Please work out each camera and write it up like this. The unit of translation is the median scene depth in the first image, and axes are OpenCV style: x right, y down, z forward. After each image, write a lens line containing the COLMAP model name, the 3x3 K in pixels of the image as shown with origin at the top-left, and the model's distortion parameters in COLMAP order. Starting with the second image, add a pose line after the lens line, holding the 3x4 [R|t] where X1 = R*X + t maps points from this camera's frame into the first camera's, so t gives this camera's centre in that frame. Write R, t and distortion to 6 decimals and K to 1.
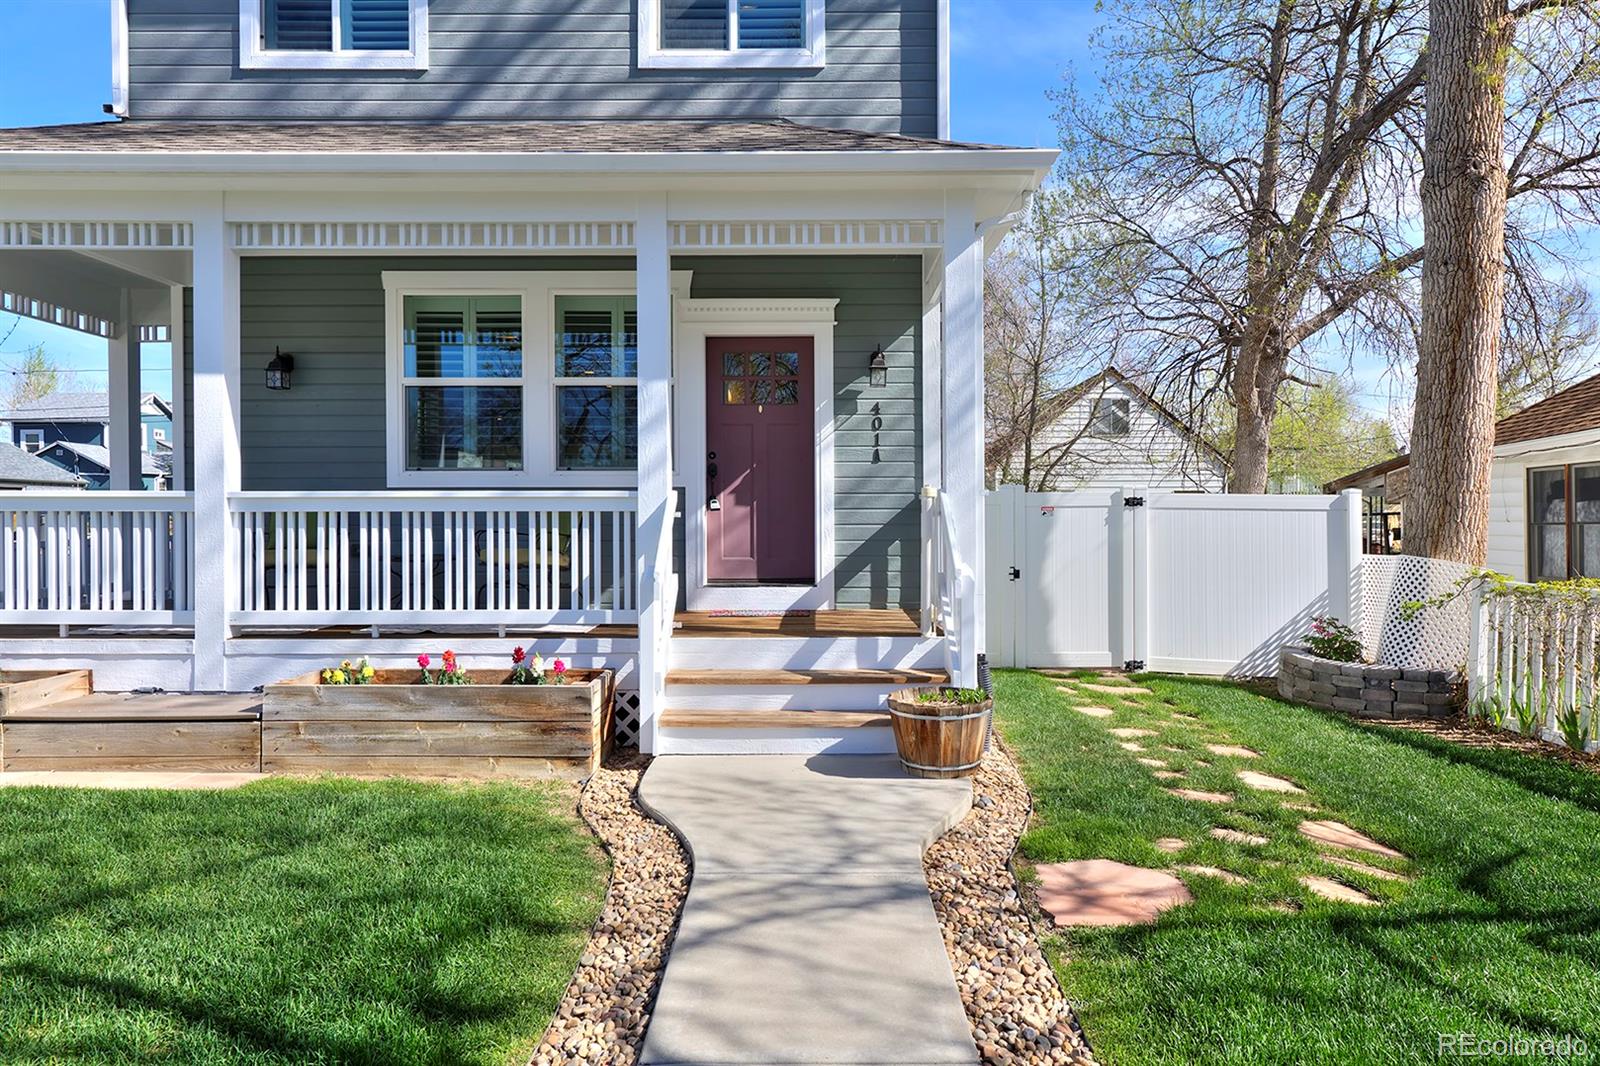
lens RADIAL K [[1025.0, 0, 800.3], [0, 1025.0, 532.0], [0, 0, 1]] dist [0.005087, 0.001991]
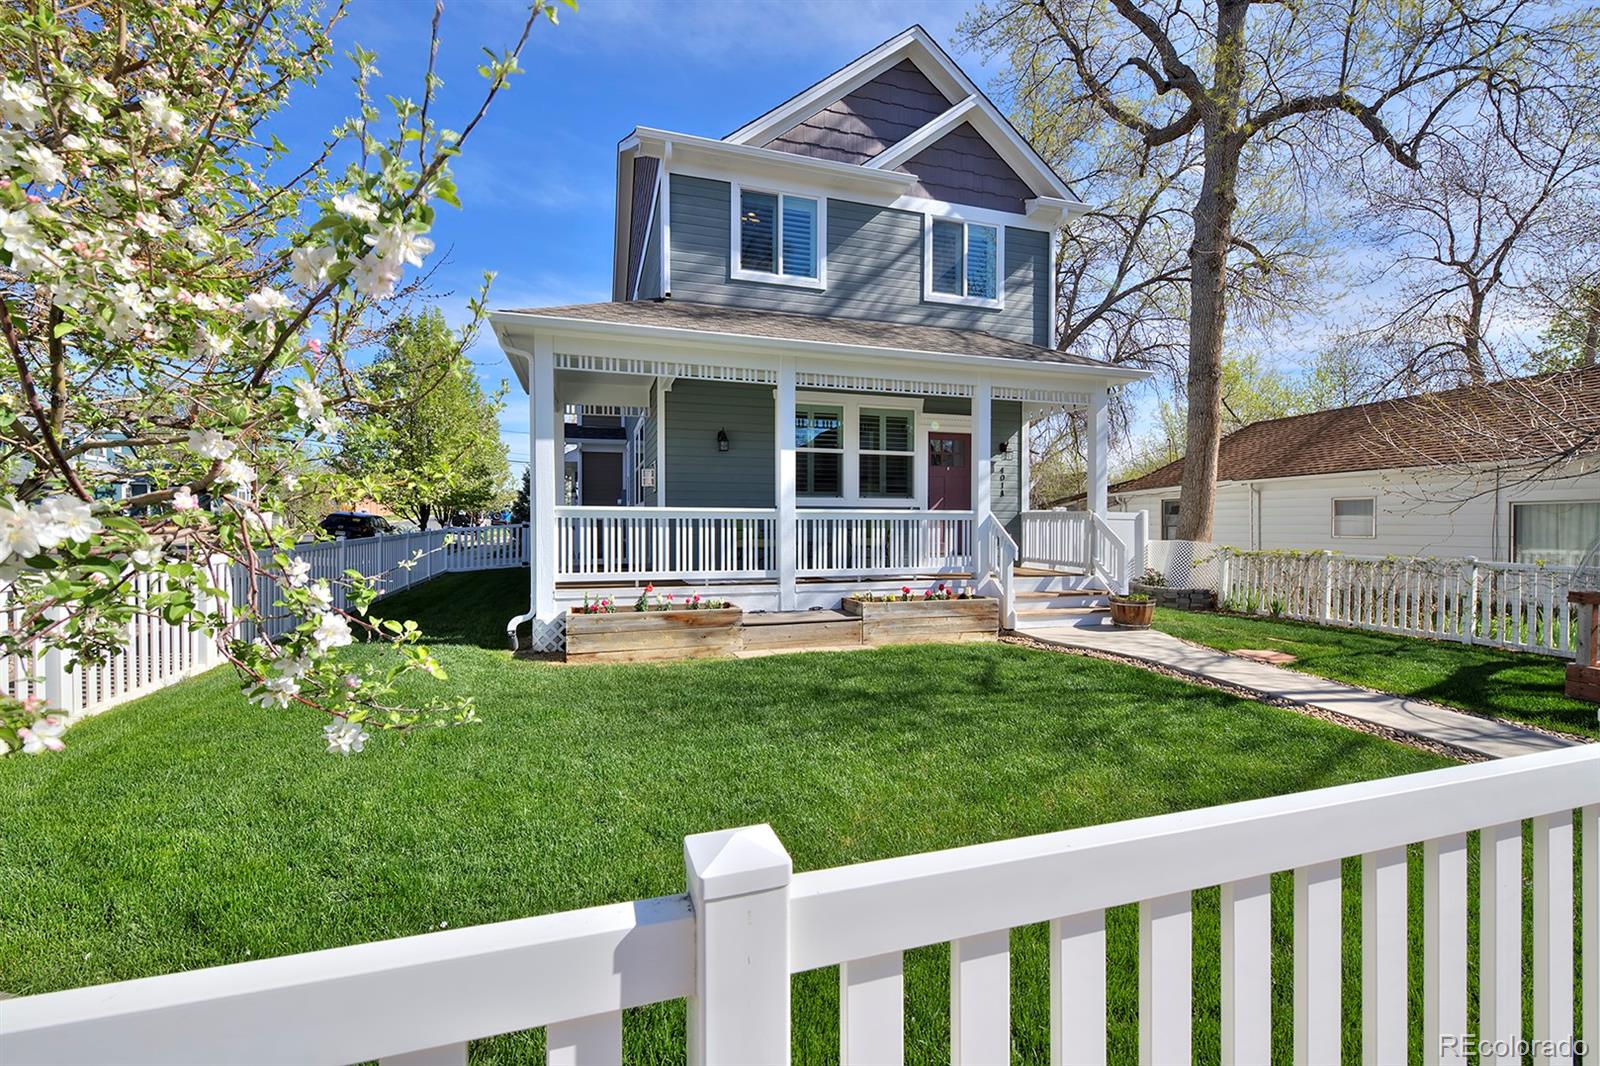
lens RADIAL K [[671.5, 0, 799.3], [0, 671.5, 533.3], [0, 0, 1]] dist [0.025002, 0.000112]
pose [[0.951085, -0.001990, 0.308923, -0.796755], [0.000144, 0.999982, 0.005998, -0.000683], [-0.308929, -0.005660, 0.951068, -0.190607]]
